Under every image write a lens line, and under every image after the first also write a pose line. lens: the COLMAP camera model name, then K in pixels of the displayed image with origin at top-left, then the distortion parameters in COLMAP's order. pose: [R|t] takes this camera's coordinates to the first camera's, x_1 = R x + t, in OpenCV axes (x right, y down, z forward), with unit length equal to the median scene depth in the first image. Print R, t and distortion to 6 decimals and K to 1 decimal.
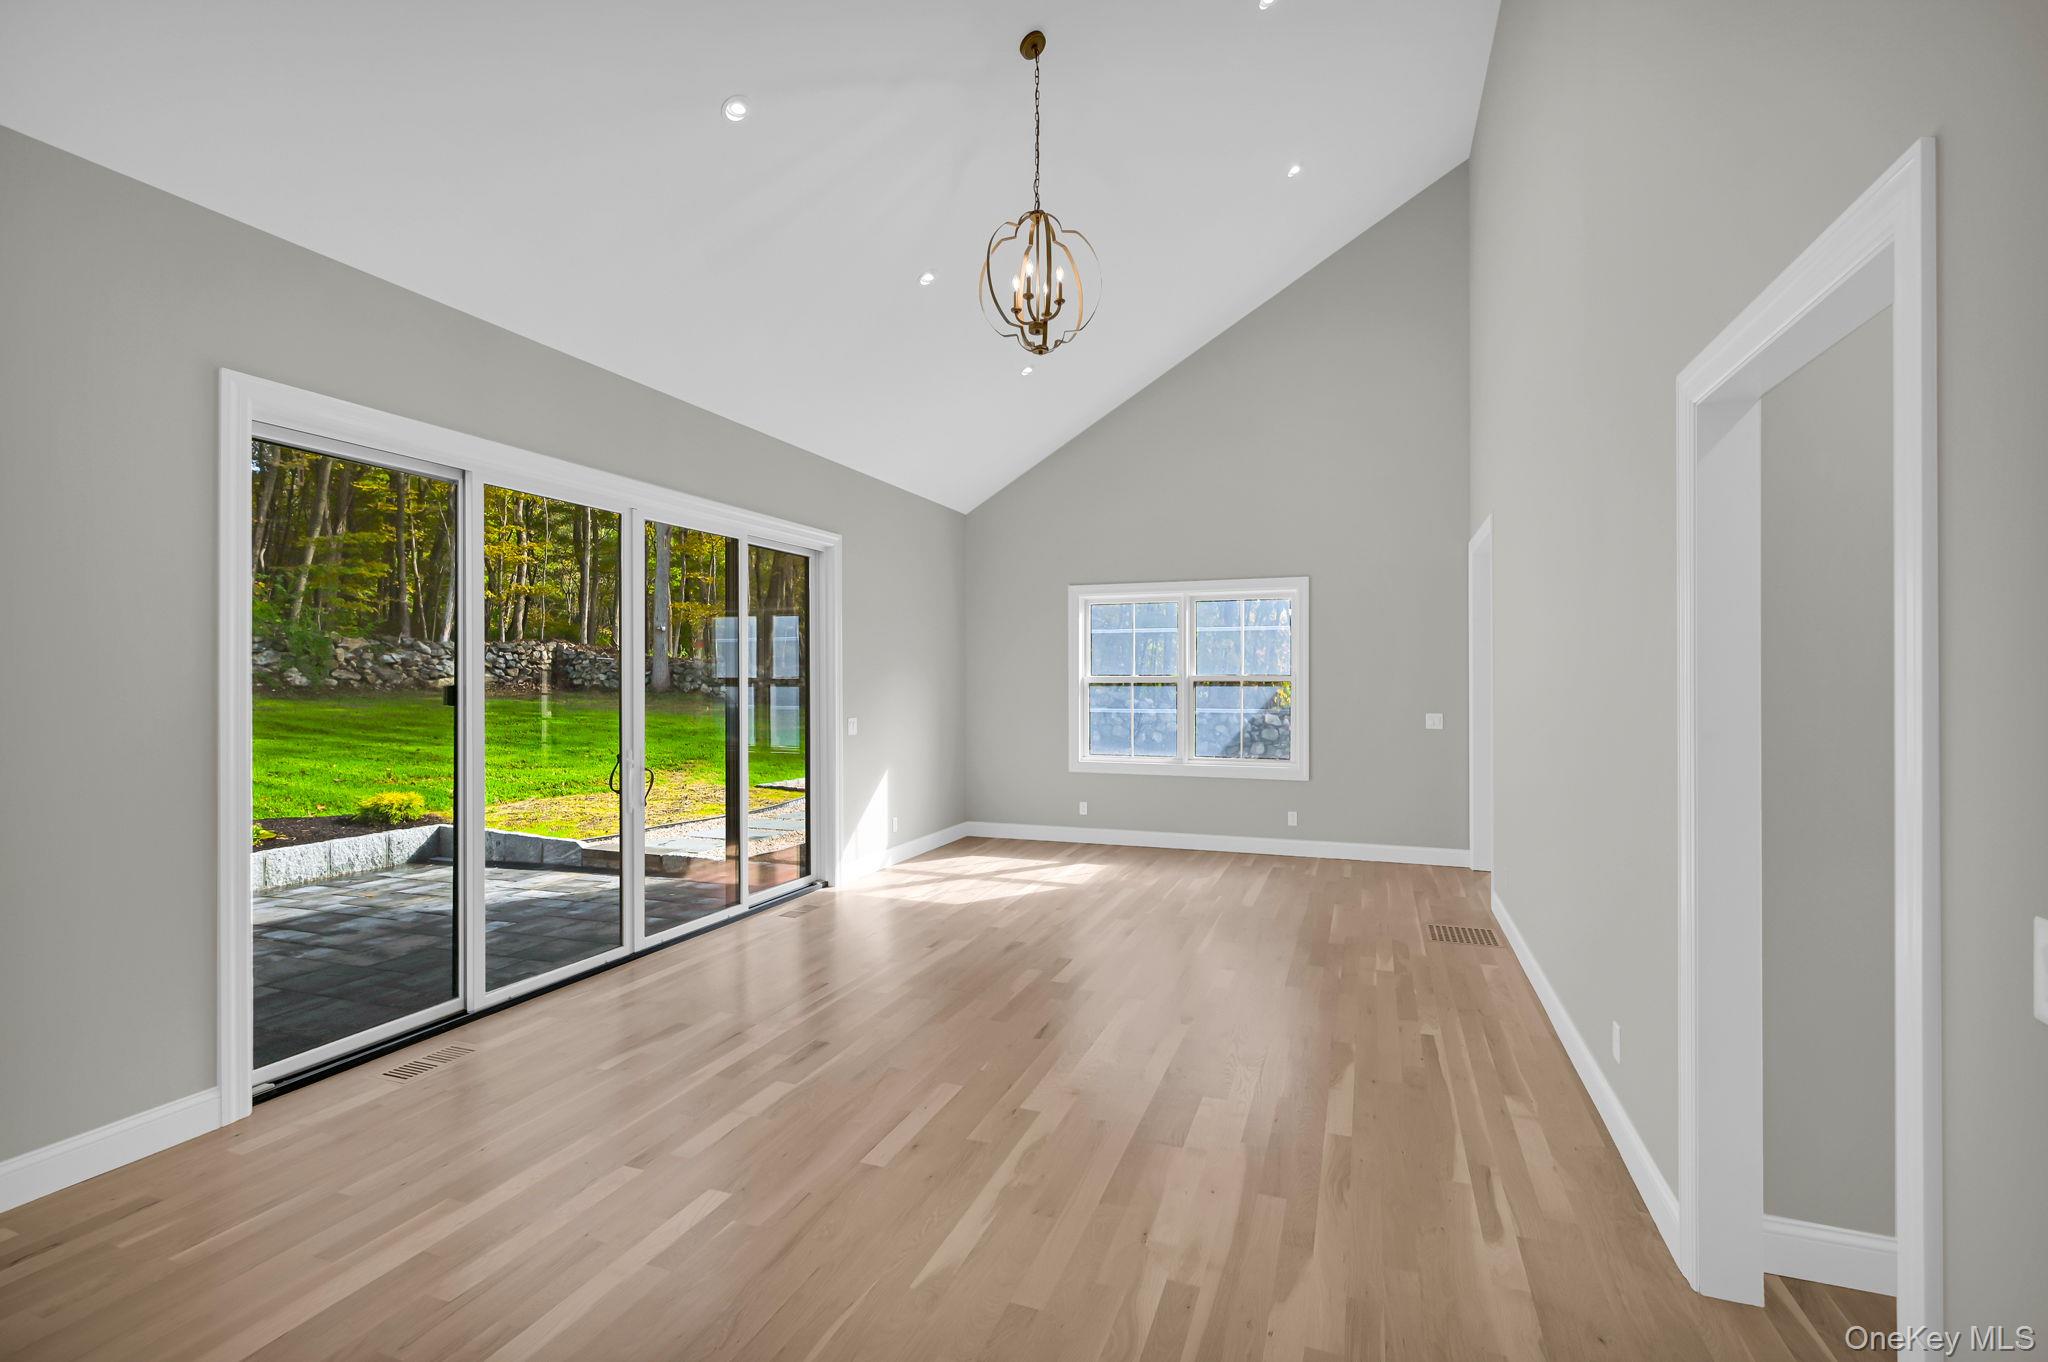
lens RADIAL K [[907.4, 0, 1008.4], [0, 907.4, 680.5], [0, 0, 1]] dist [0.006462, -0.000155]
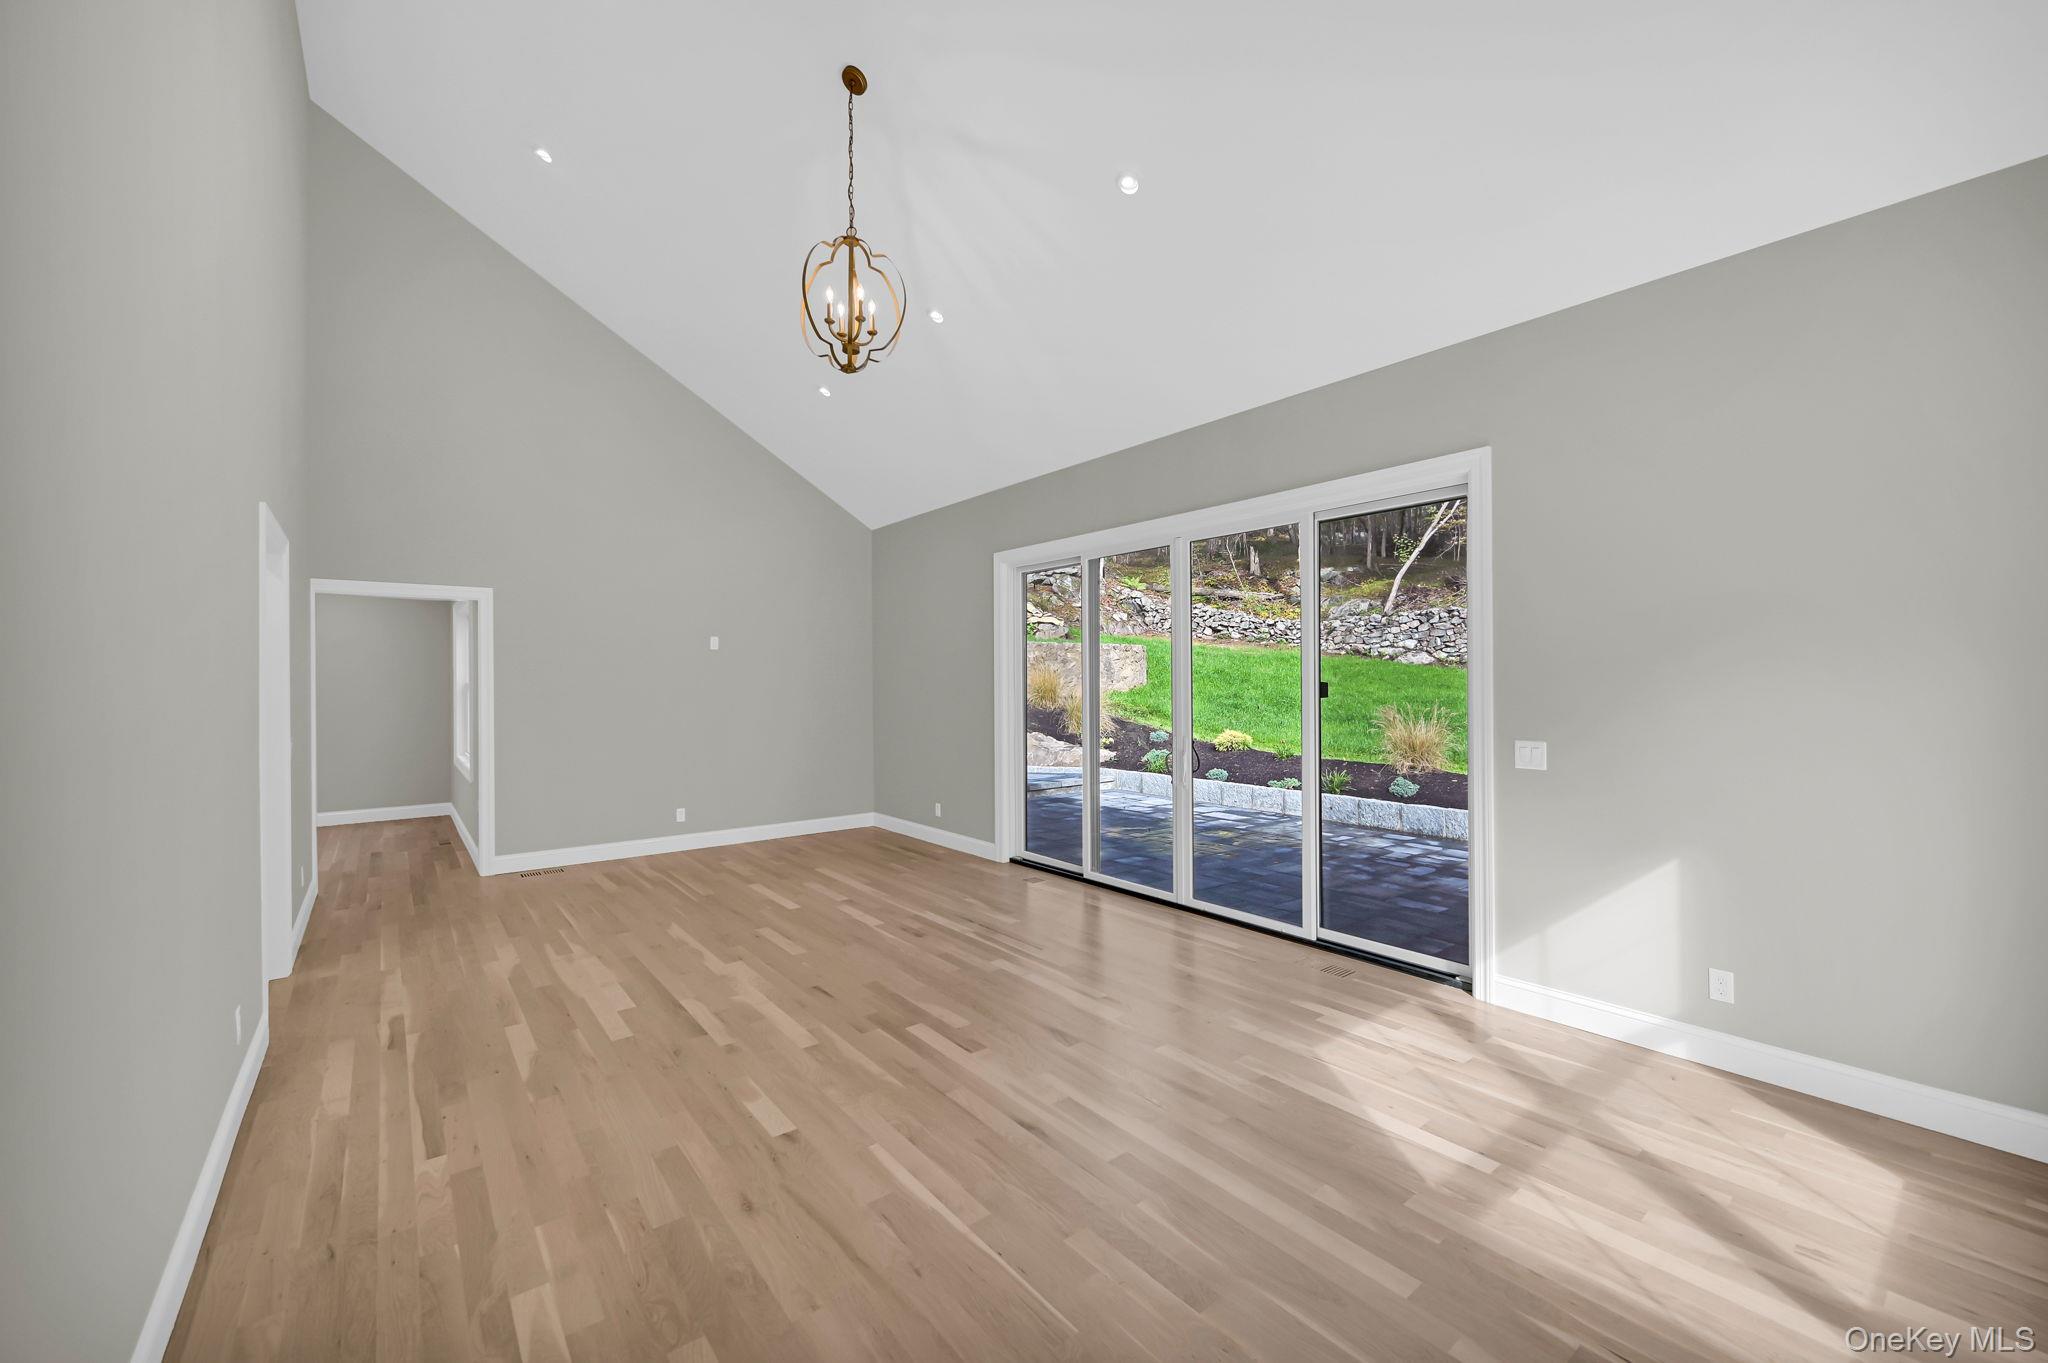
lens RADIAL K [[806.5, 0, 1042.9], [0, 806.5, 680.0], [0, 0, 1]] dist [0.002116, 0.000449]
pose [[-0.485114, 0.004098, -0.874441, 0.864270], [0.007448, 0.999972, 0.000554, -0.002326], [0.874419, -0.006244, -0.485131, 1.907513]]
